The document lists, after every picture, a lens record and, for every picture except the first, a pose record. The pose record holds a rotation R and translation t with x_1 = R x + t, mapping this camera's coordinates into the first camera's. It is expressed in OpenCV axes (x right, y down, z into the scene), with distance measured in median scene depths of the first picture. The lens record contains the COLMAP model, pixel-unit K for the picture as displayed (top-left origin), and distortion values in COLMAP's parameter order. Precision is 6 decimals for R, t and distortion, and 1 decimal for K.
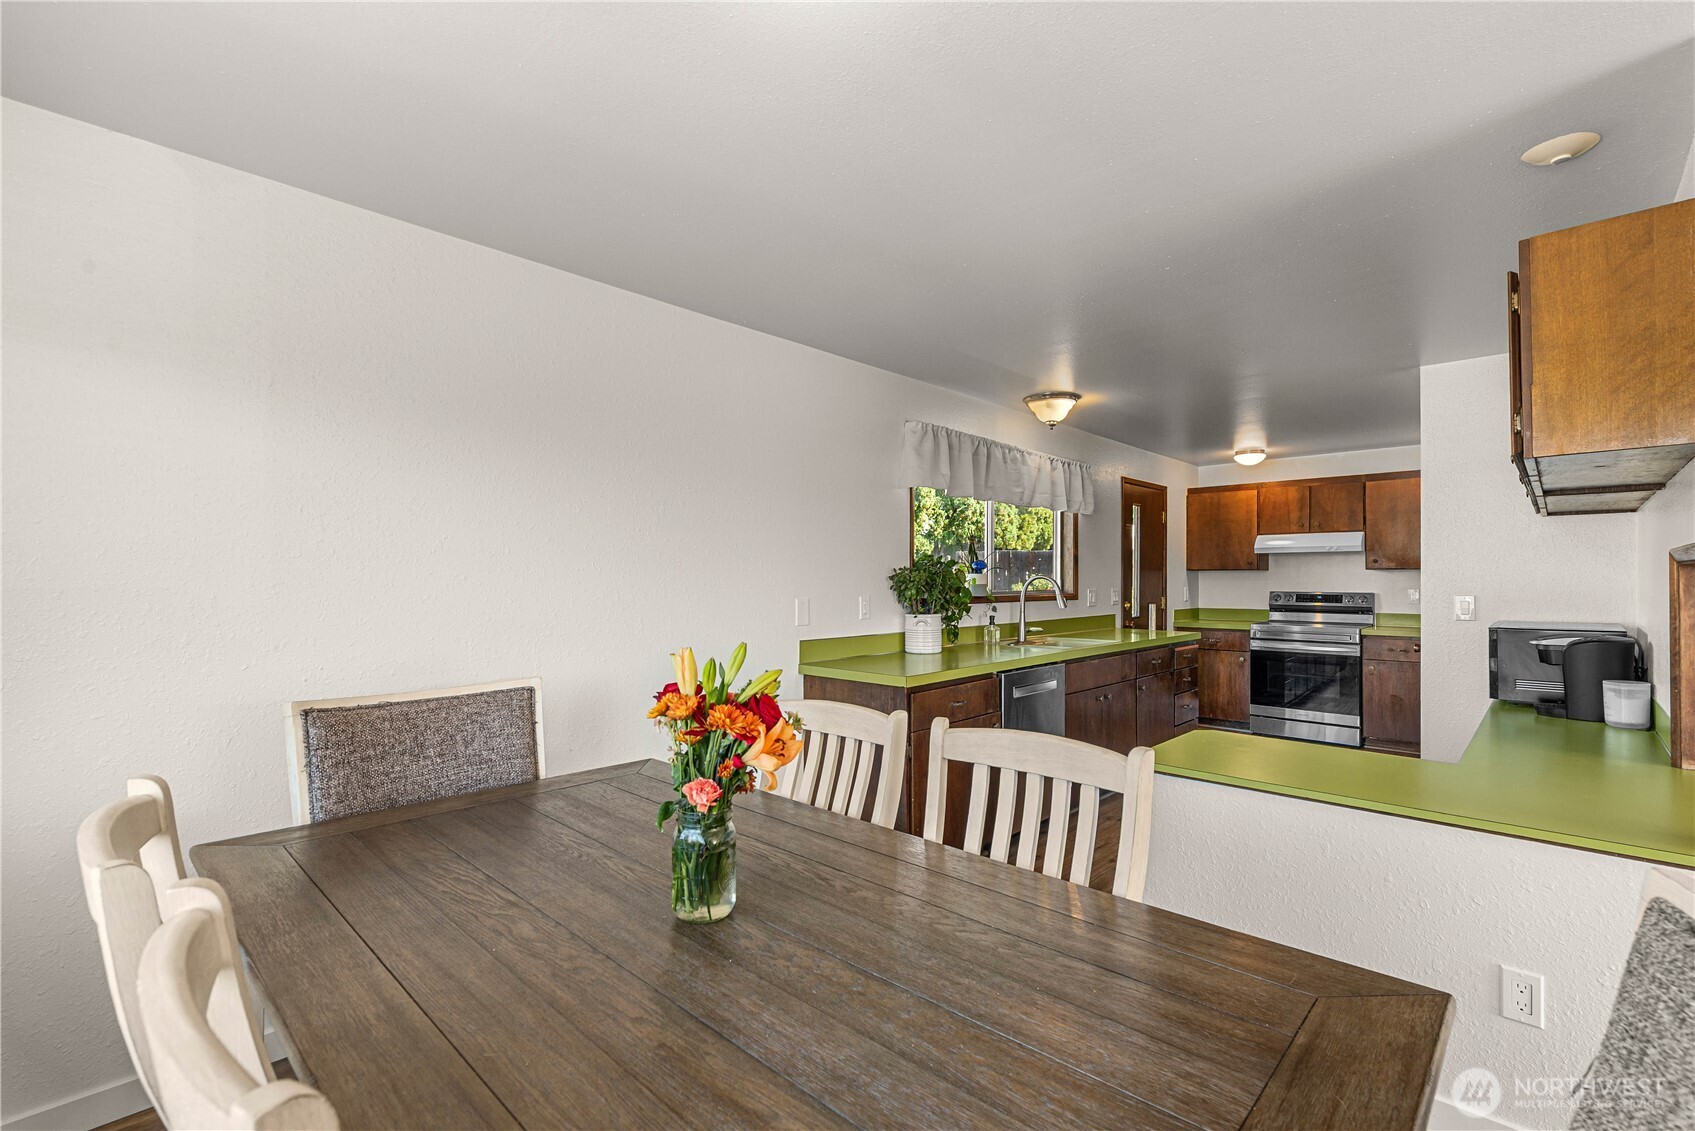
lens RADIAL K [[741.4, 0, 857.0], [0, 741.4, 570.7], [0, 0, 1]] dist [0.003419, 0.000233]
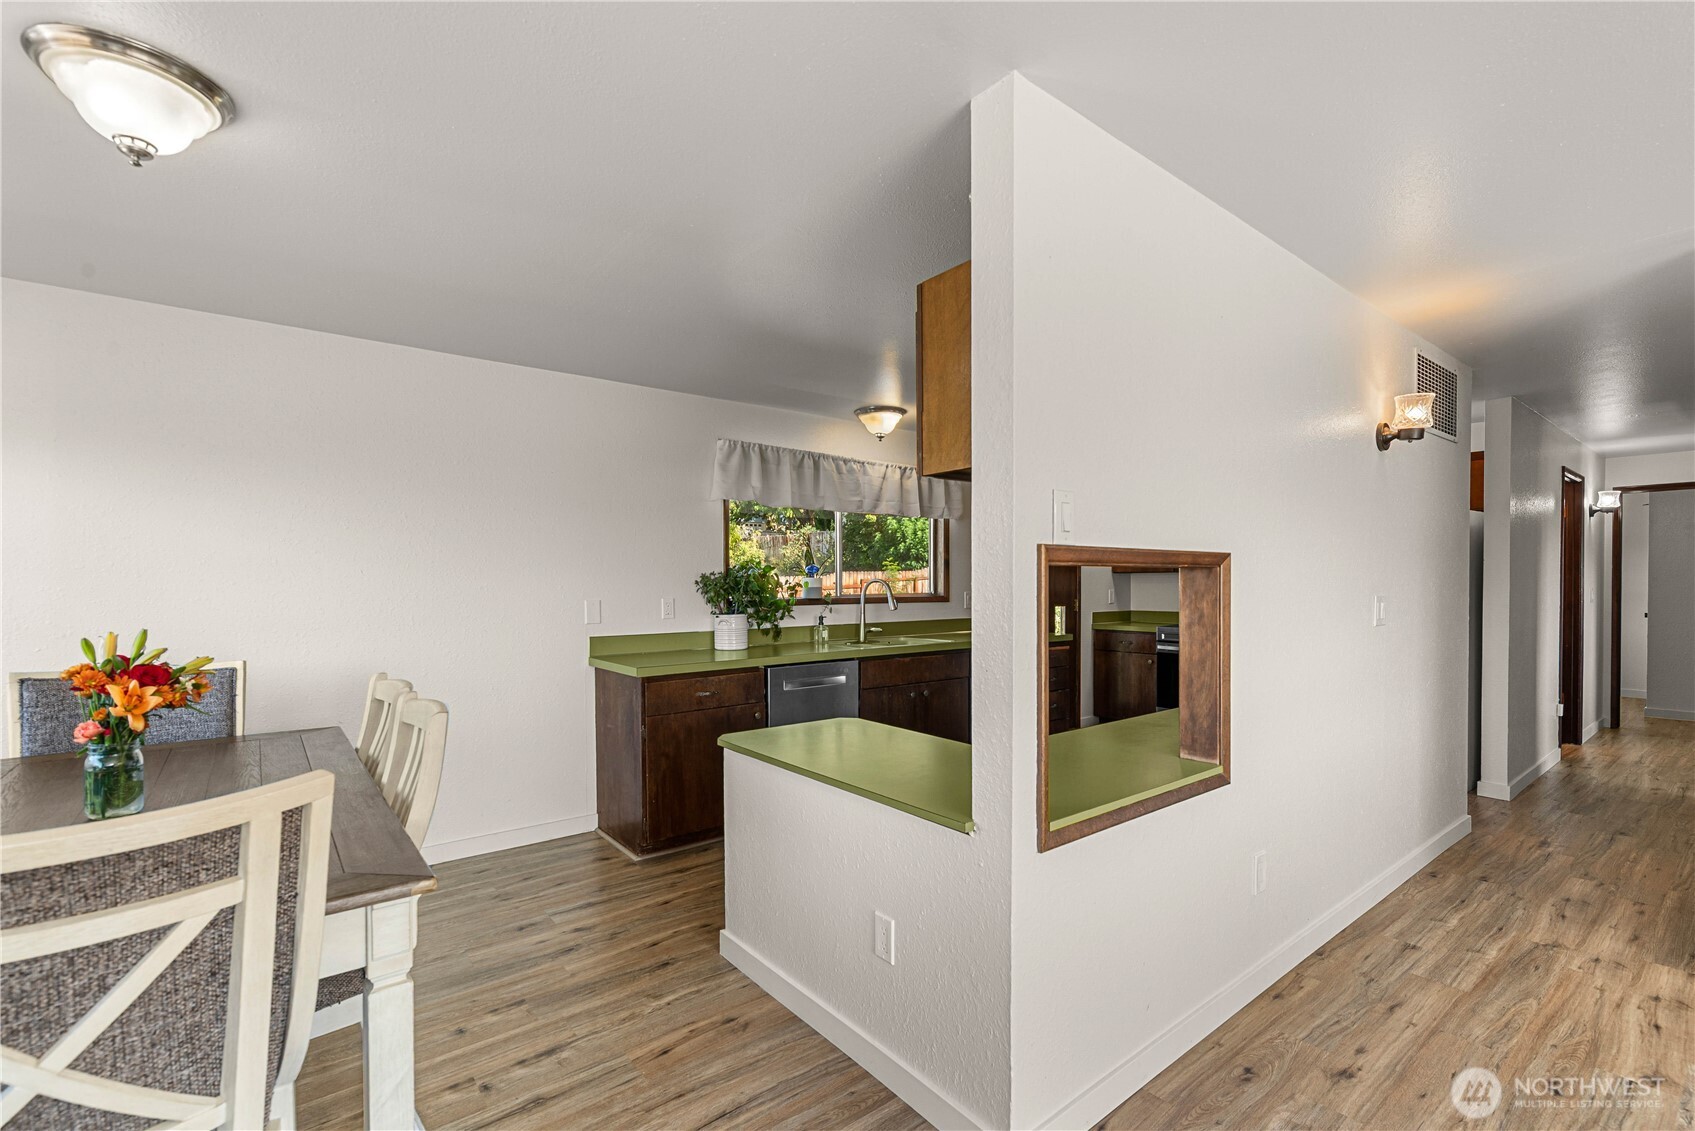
lens RADIAL K [[738.9, 0, 850.6], [0, 738.9, 589.4], [0, 0, 1]] dist [0.000486, -0.000022]
pose [[0.989975, -0.001536, -0.141237, 0.371136], [0.004499, 0.999776, 0.020668, -0.000837], [0.141174, -0.021096, 0.989760, -0.055978]]
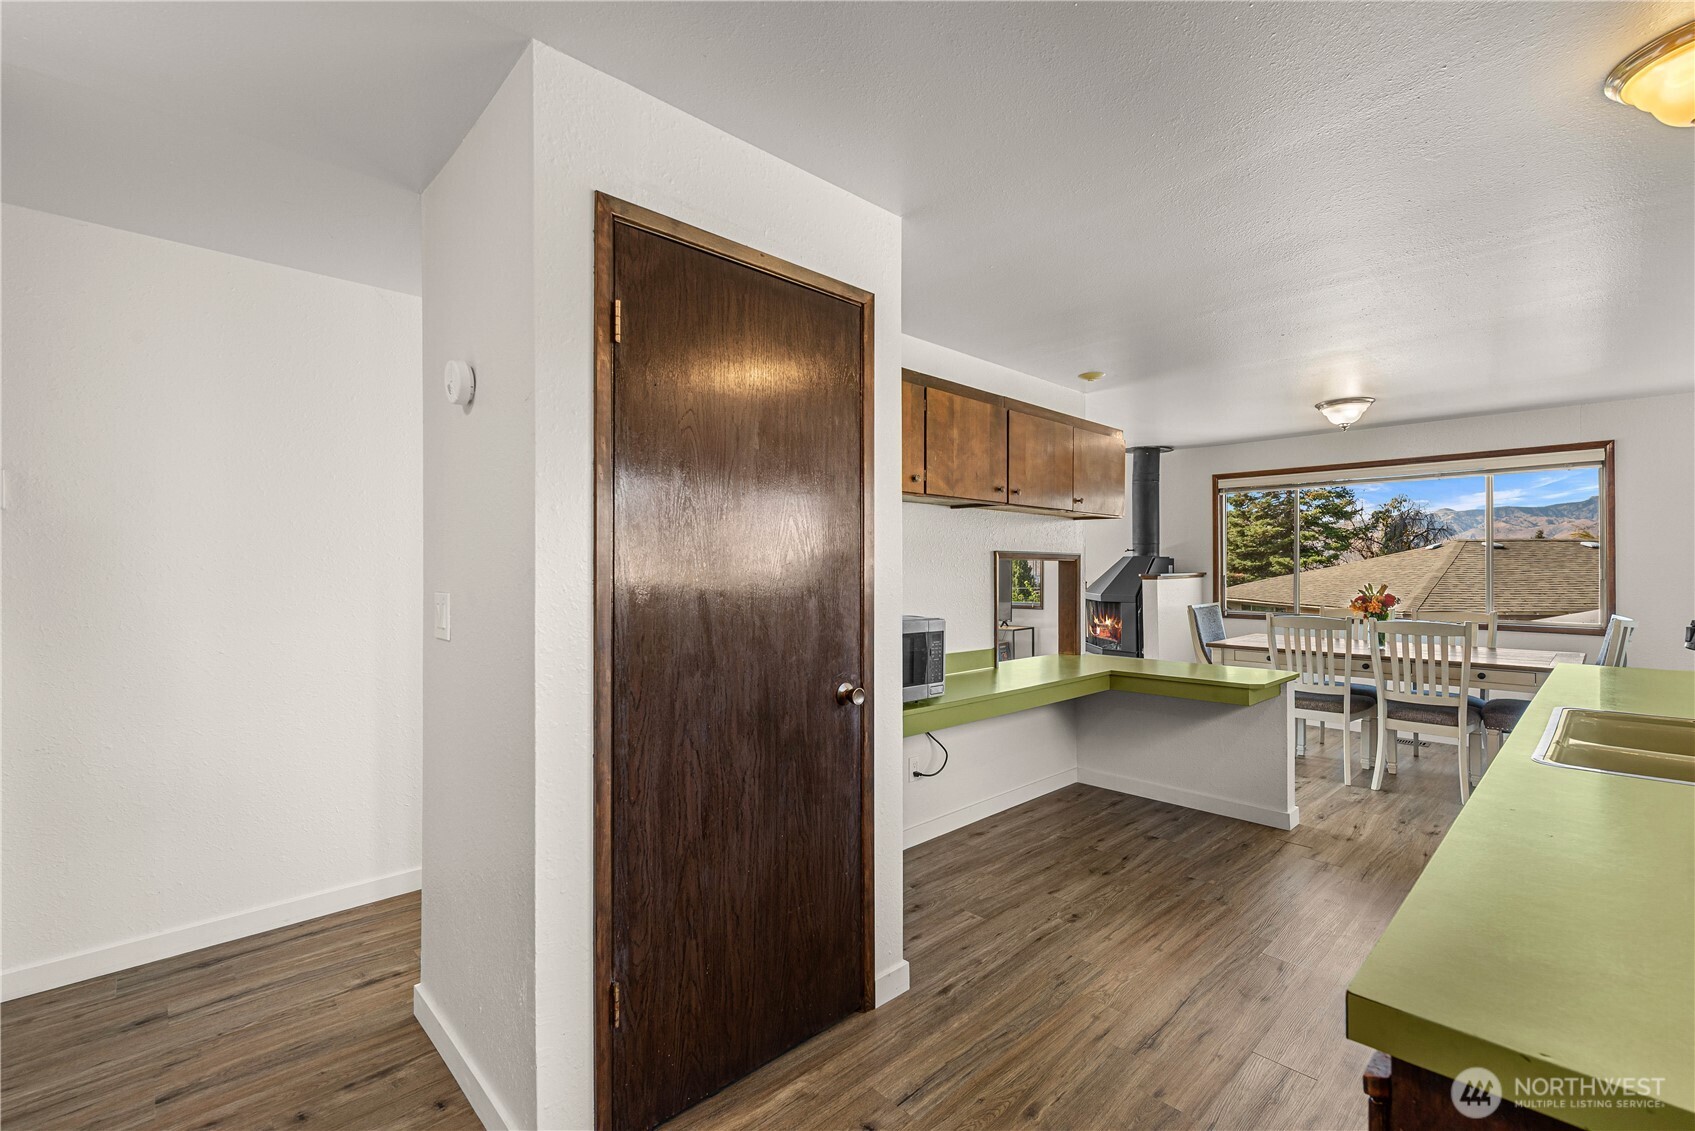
lens RADIAL K [[740.8, 0, 854.9], [0, 740.8, 565.2], [0, 0, 1]] dist [0.000030, -0.000236]
pose [[-0.998987, 0.000914, 0.044993, 0.653368], [0.000201, 0.999874, -0.015843, 0.016765], [-0.045002, -0.015817, -0.998862, 1.368221]]
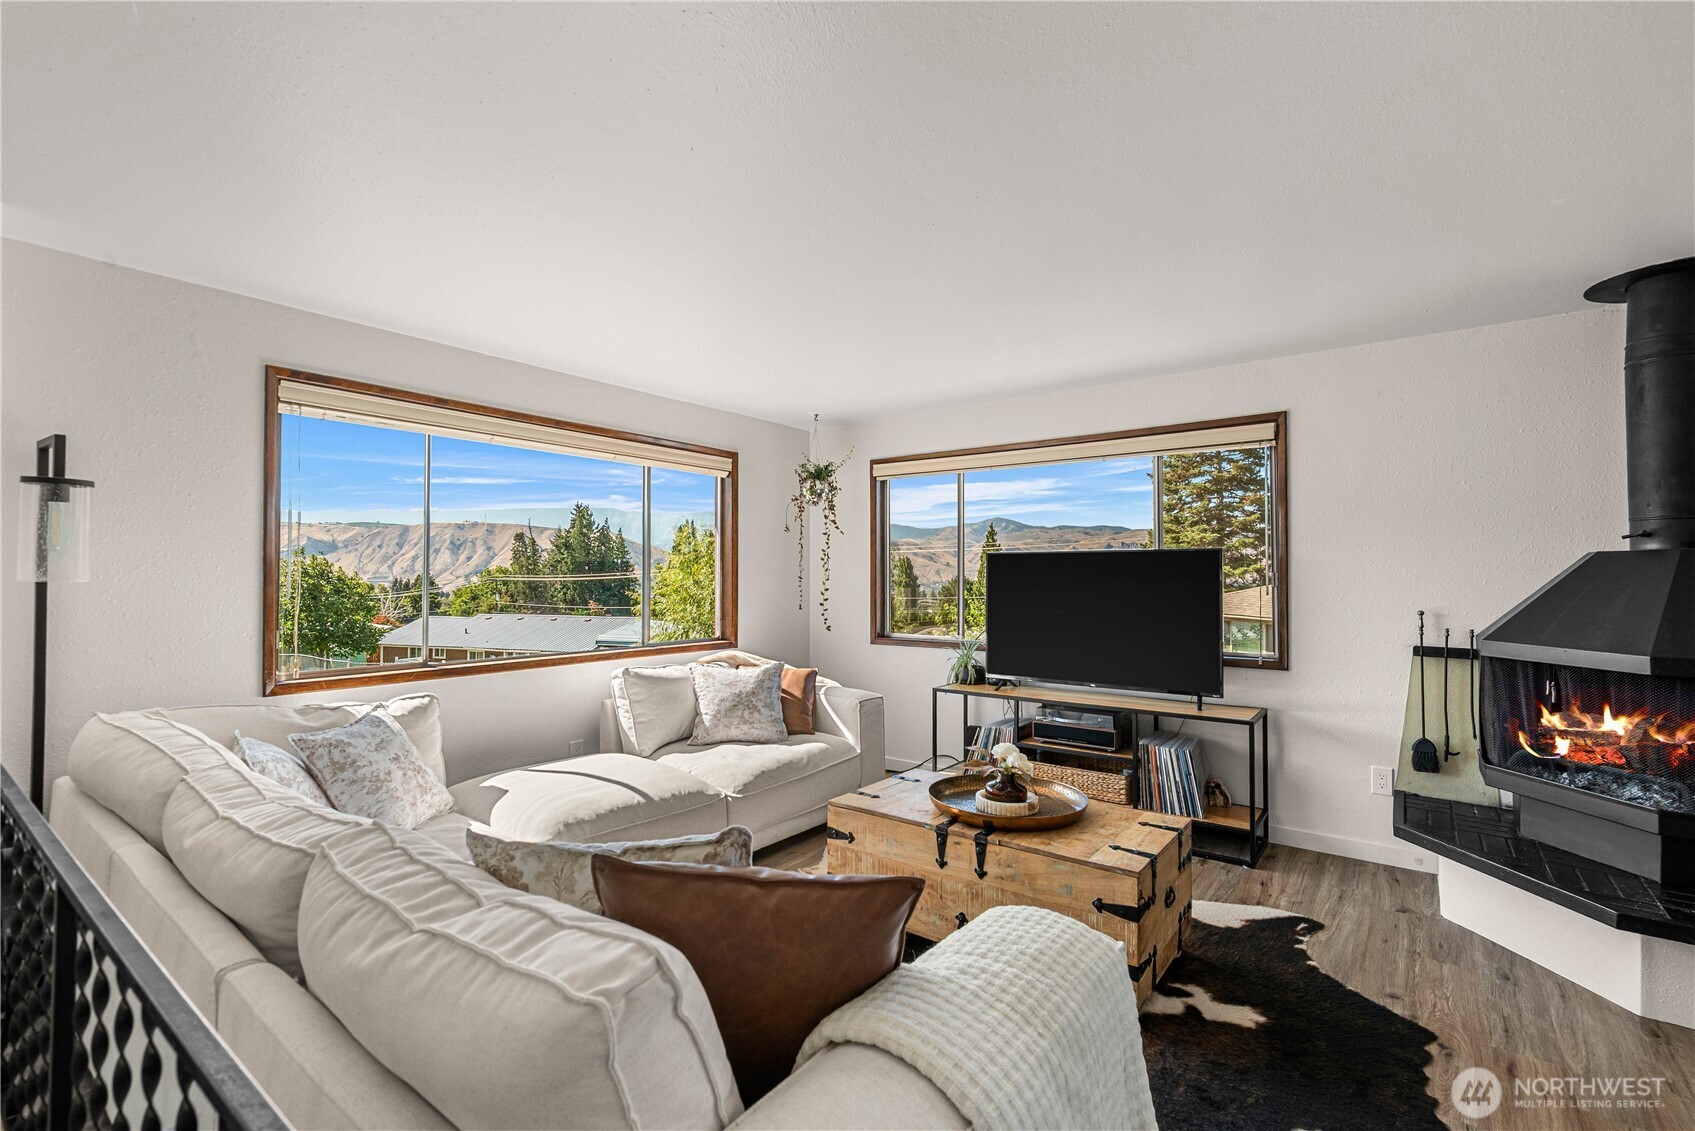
lens RADIAL K [[740.8, 0, 854.9], [0, 740.8, 565.2], [0, 0, 1]] dist [0.000030, -0.000236]
pose [[-0.994423, -0.002179, -0.105438, 0.839687], [0.000654, 0.999640, -0.026822, 0.001952], [0.105459, -0.026742, -0.994064, 0.346796]]
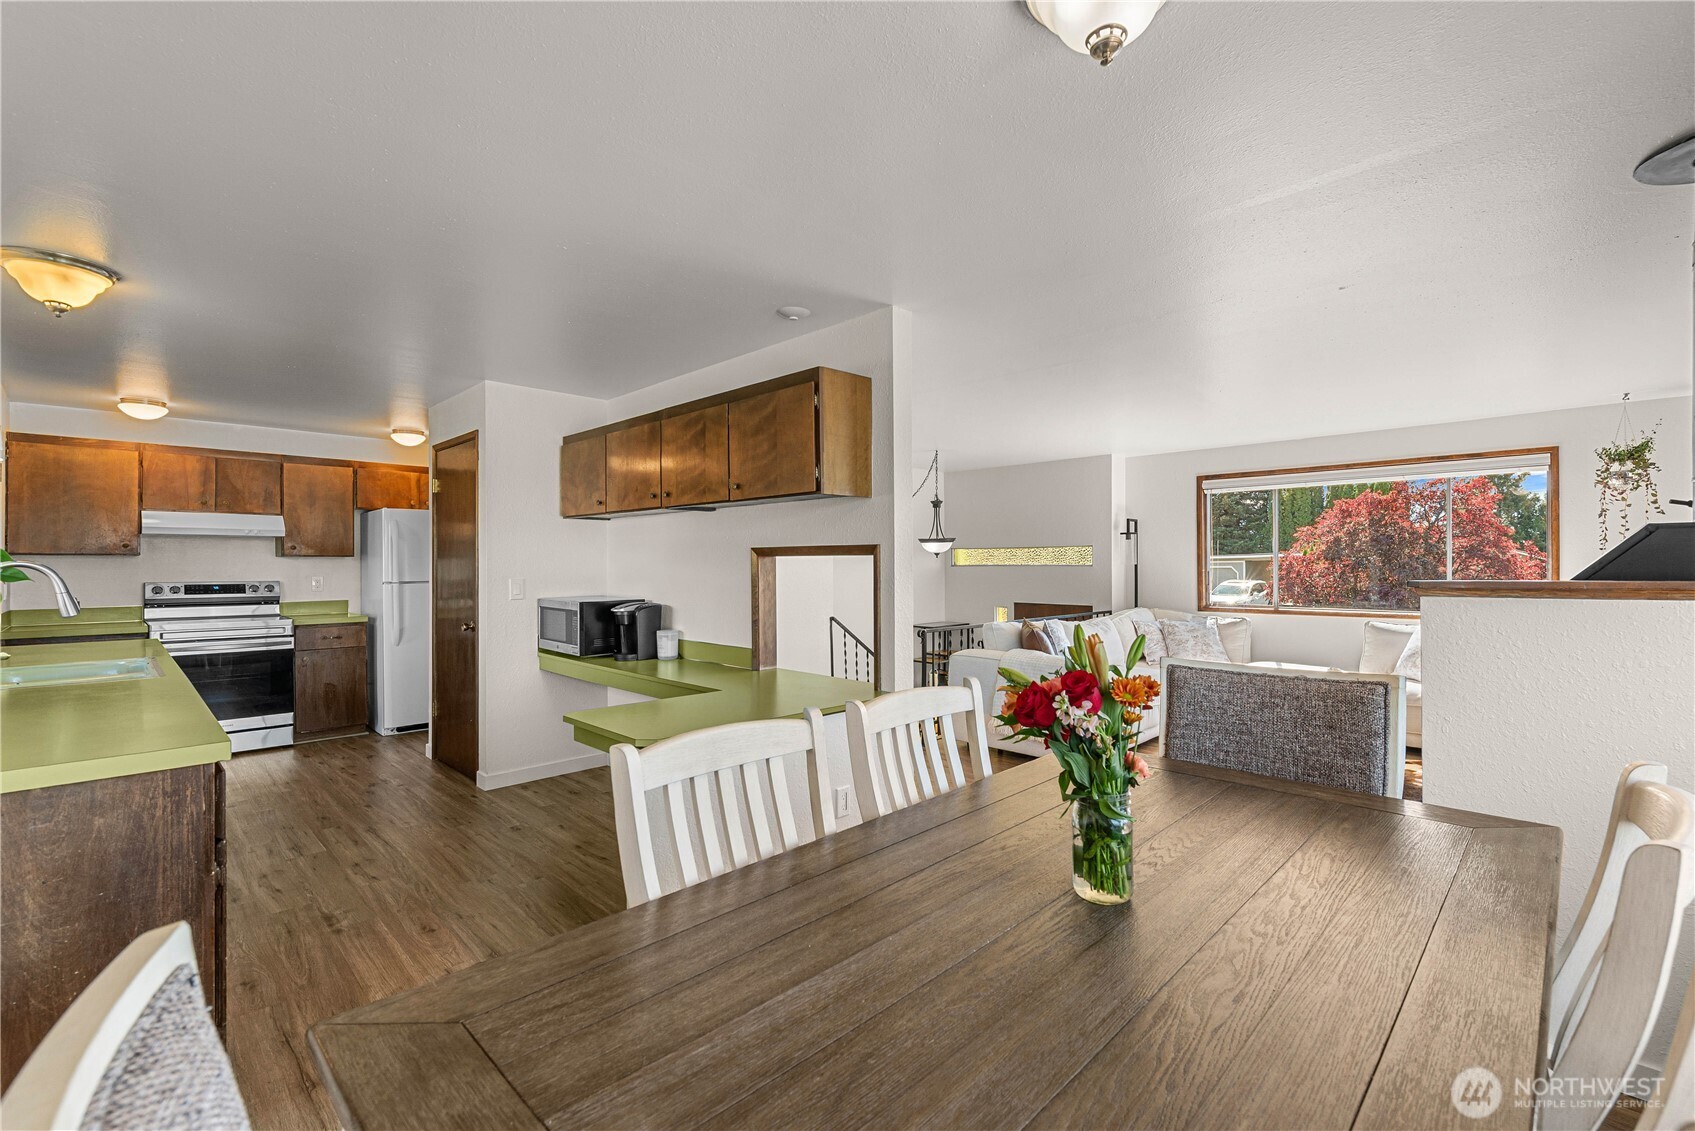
lens RADIAL K [[746.6, 0, 857.6], [0, 746.6, 564.7], [0, 0, 1]] dist [-0.009804, 0.000518]
pose [[0.024117, 0.000022, 0.999709, -0.318362], [-0.007709, 0.999970, 0.000164, 0.004618], [-0.999679, -0.007710, 0.024116, 0.341572]]
